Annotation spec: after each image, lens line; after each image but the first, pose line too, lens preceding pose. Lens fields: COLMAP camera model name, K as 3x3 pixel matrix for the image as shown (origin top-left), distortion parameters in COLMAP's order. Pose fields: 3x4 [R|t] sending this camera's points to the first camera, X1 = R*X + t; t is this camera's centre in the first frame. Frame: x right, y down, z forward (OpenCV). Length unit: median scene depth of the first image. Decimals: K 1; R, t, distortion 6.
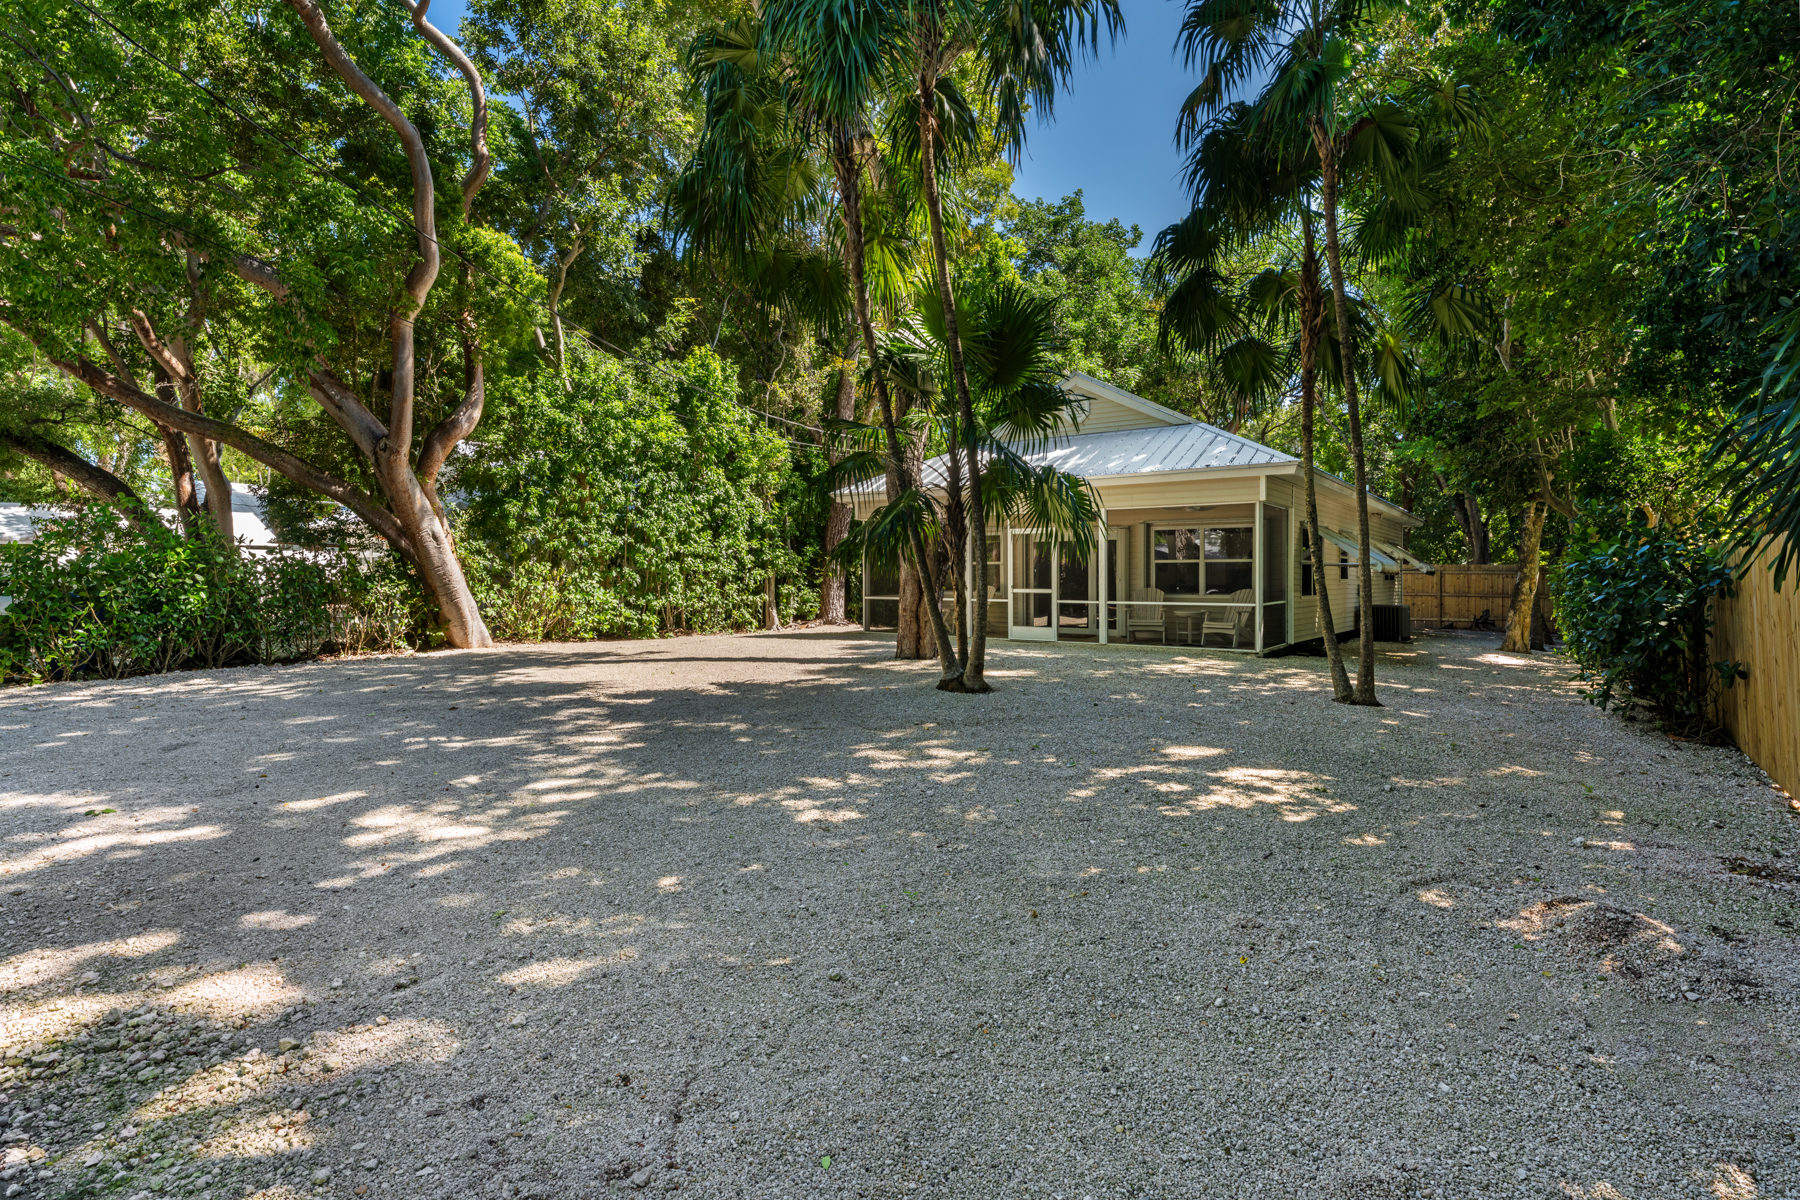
lens RADIAL K [[882.5, 0, 898.0], [0, 882.5, 596.8], [0, 0, 1]] dist [-0.000353, -0.000132]
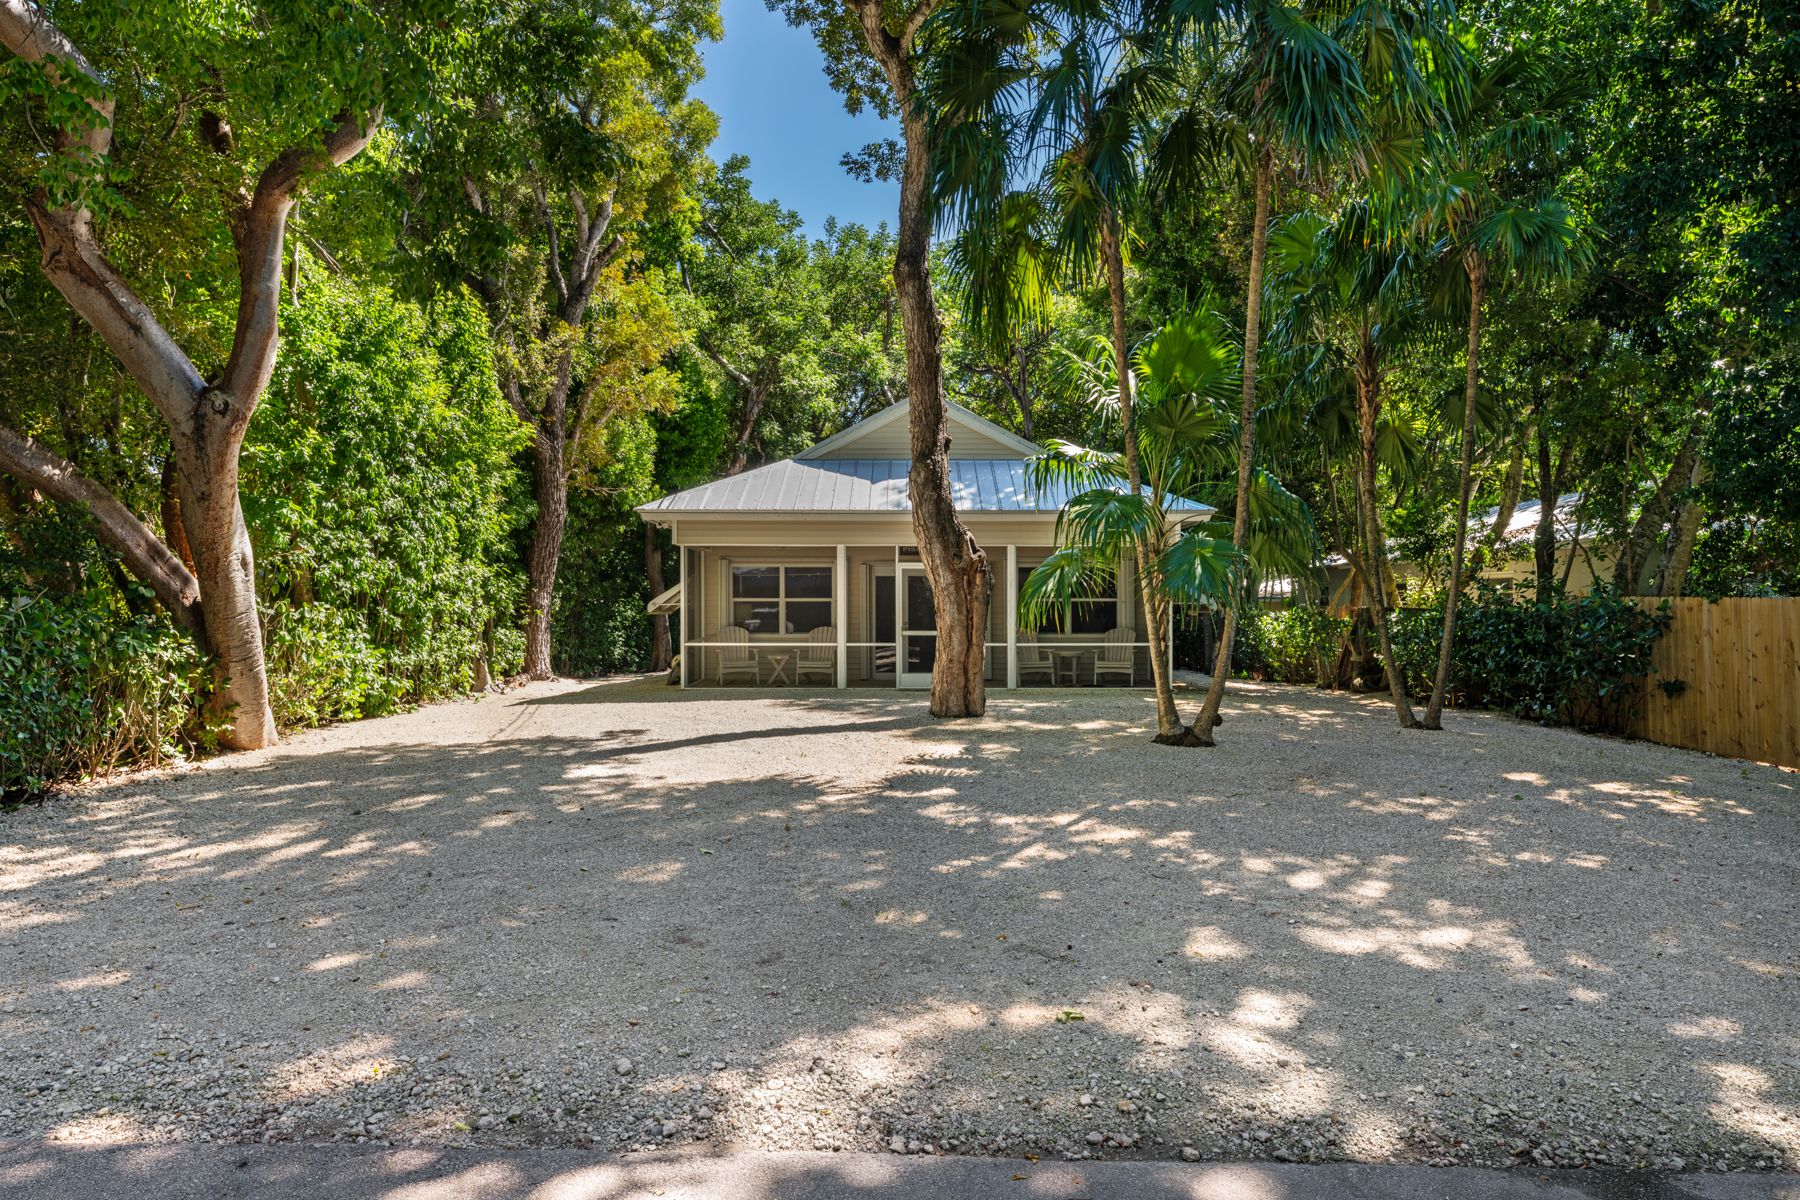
lens RADIAL K [[1069.8, 0, 903.9], [0, 1069.8, 607.0], [0, 0, 1]] dist [0.015531, 0.000470]
pose [[0.804214, -0.004001, 0.594327, -0.578135], [0.014045, 0.999826, -0.012273, -0.022890], [-0.594175, 0.018218, 0.804130, 0.159301]]
